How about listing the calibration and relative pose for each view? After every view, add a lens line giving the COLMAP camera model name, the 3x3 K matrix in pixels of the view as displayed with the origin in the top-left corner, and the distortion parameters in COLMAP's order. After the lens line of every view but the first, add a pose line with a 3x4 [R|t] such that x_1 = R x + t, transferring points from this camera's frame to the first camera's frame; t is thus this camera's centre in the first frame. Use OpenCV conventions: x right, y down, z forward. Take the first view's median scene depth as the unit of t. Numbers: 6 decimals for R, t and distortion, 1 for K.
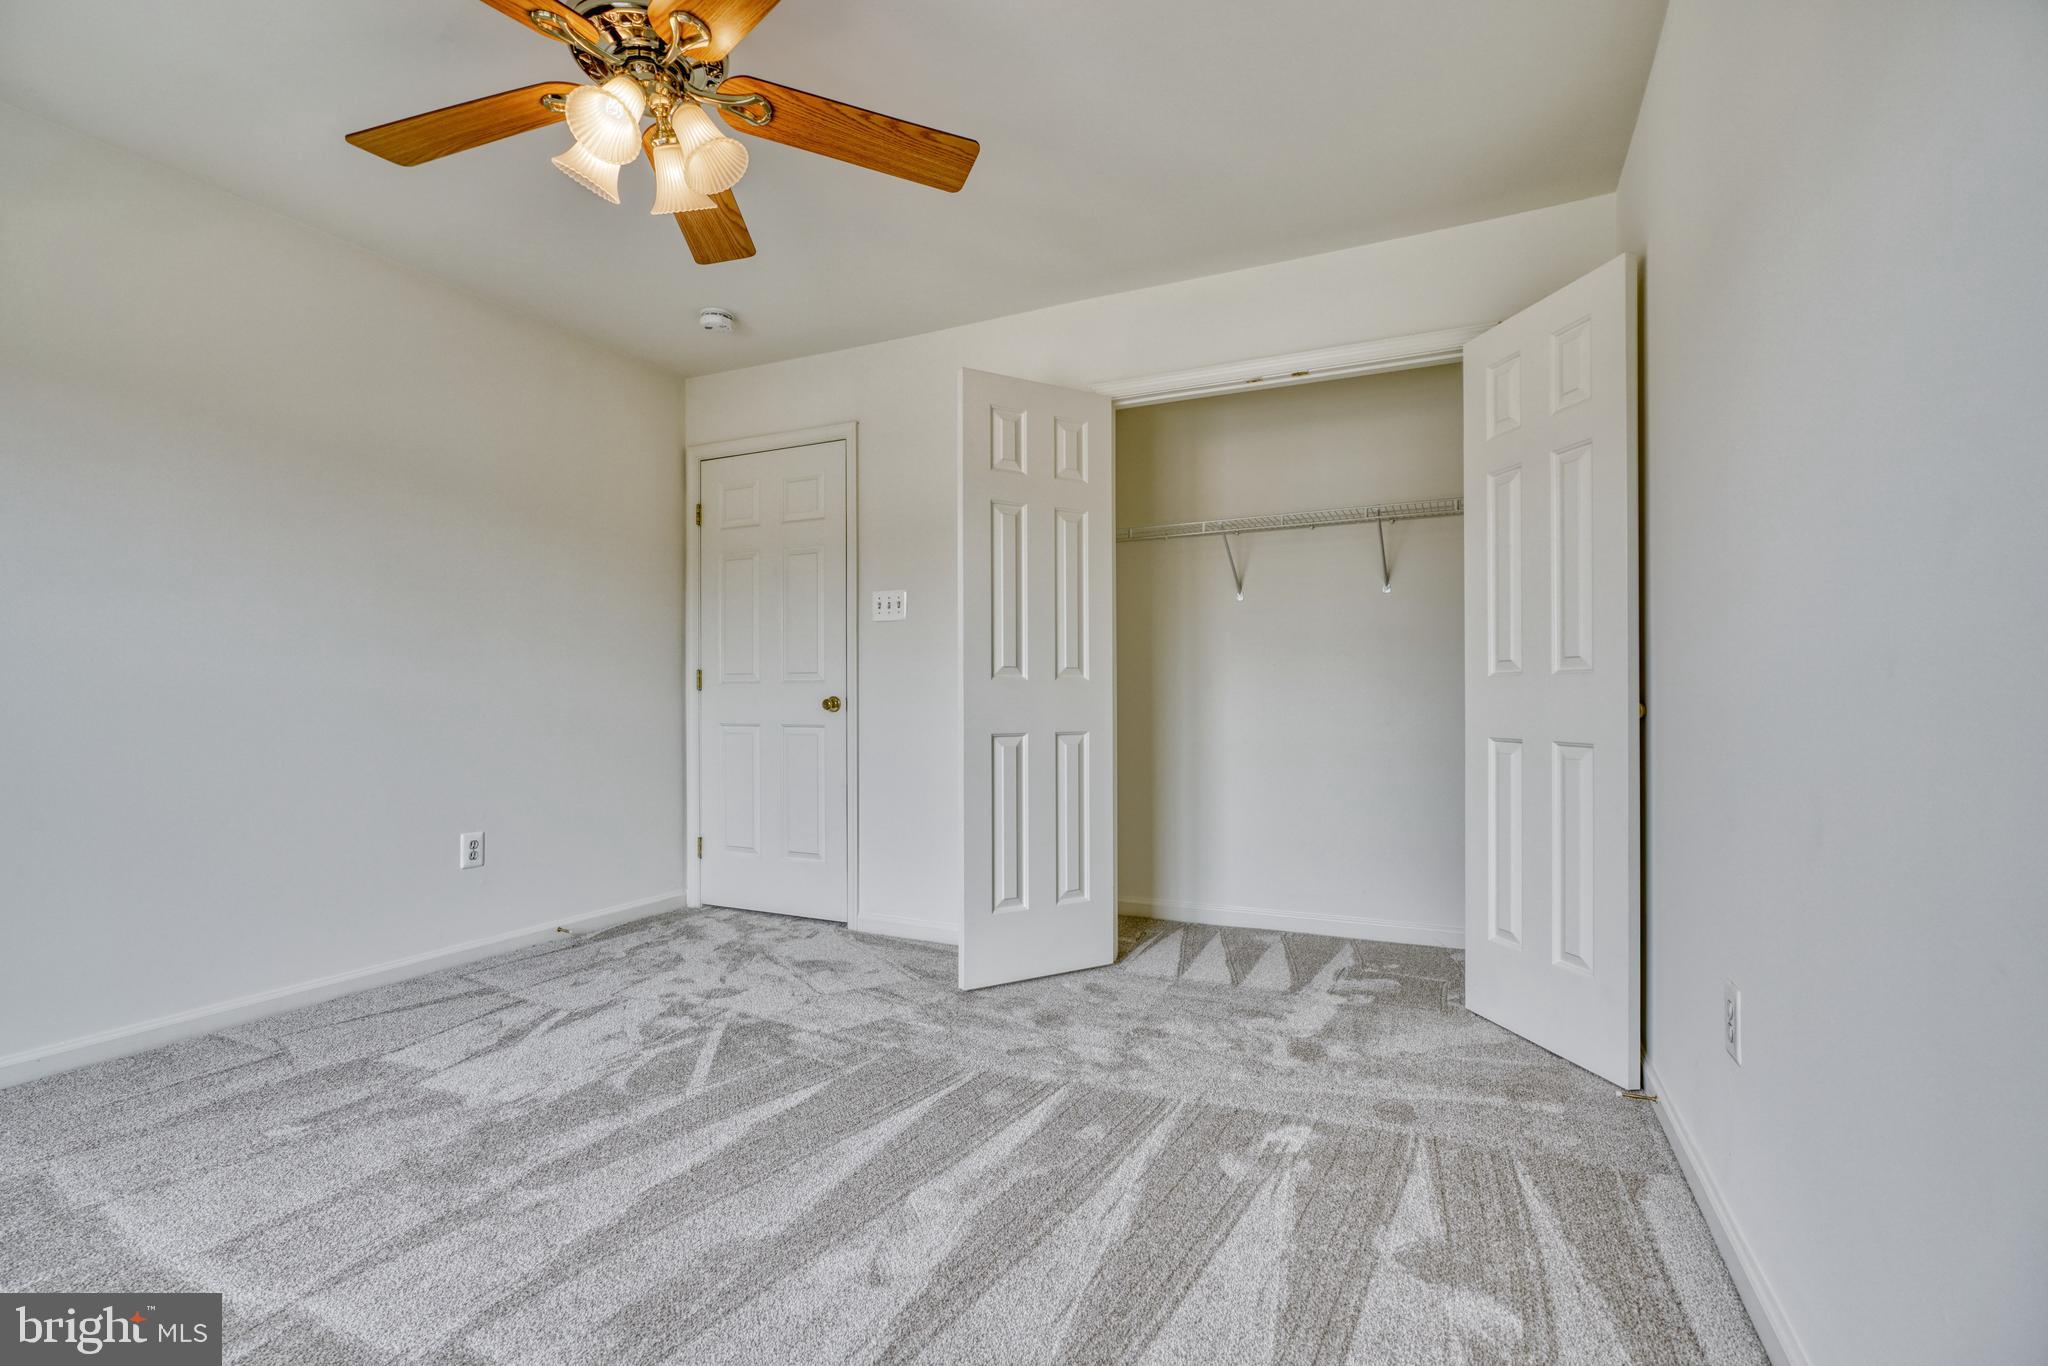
lens RADIAL K [[956.6, 0, 1024.0], [0, 956.6, 683.0], [0, 0, 1]] dist [0.000228, 0.000045]
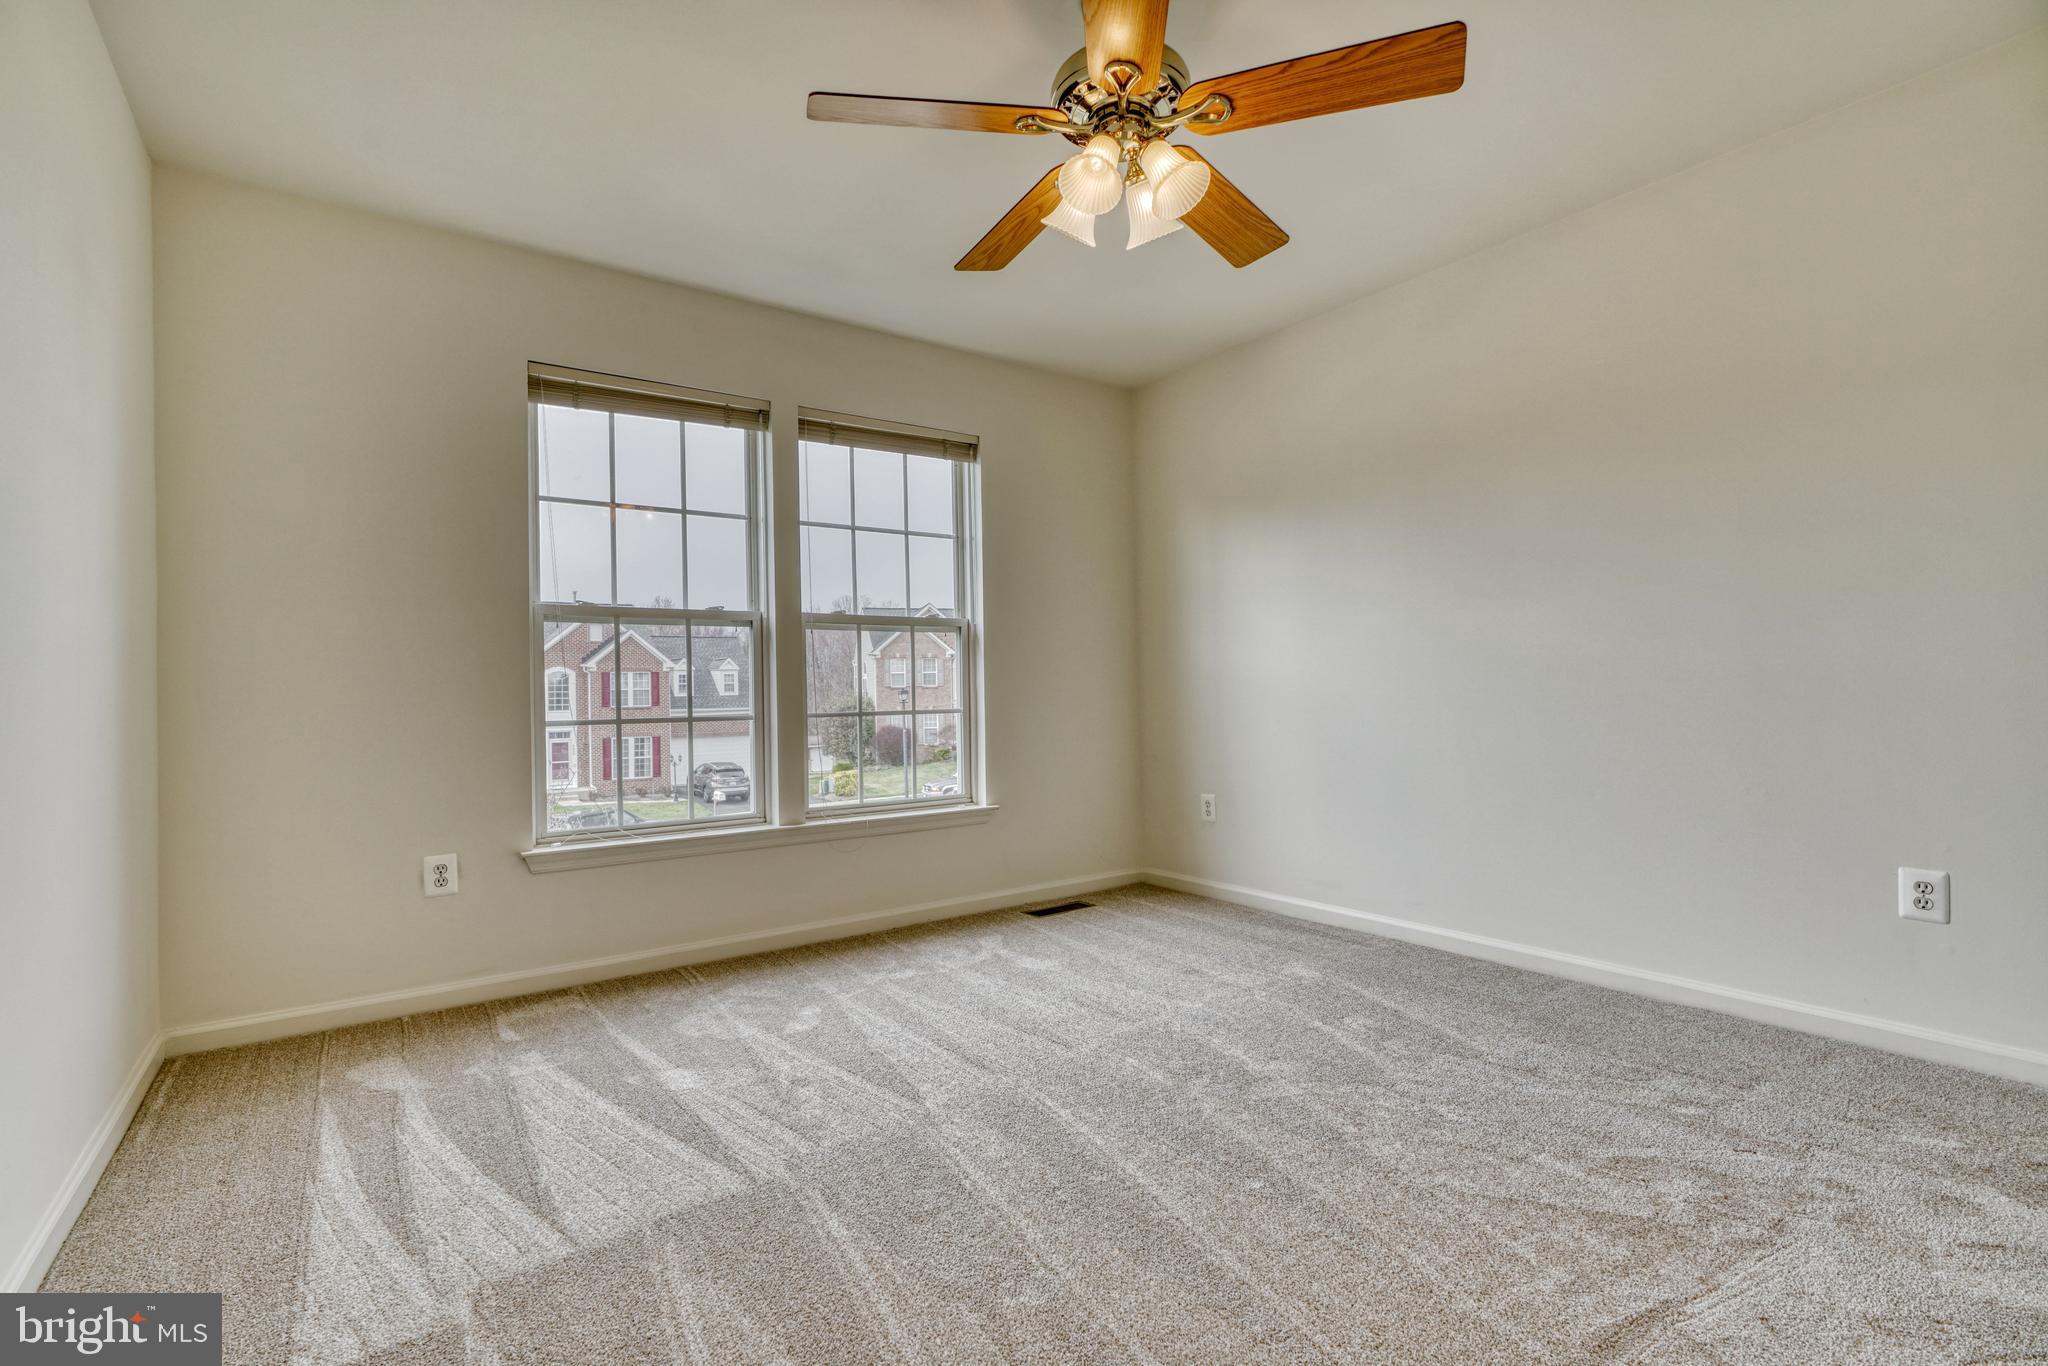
lens RADIAL K [[956.6, 0, 1024.0], [0, 956.6, 683.0], [0, 0, 1]] dist [0.000228, 0.000045]
pose [[-0.474908, 0.000460, -0.880035, 0.395088], [0.030811, 0.999395, -0.016104, 0.014774], [0.879496, -0.034763, -0.474635, 0.887169]]
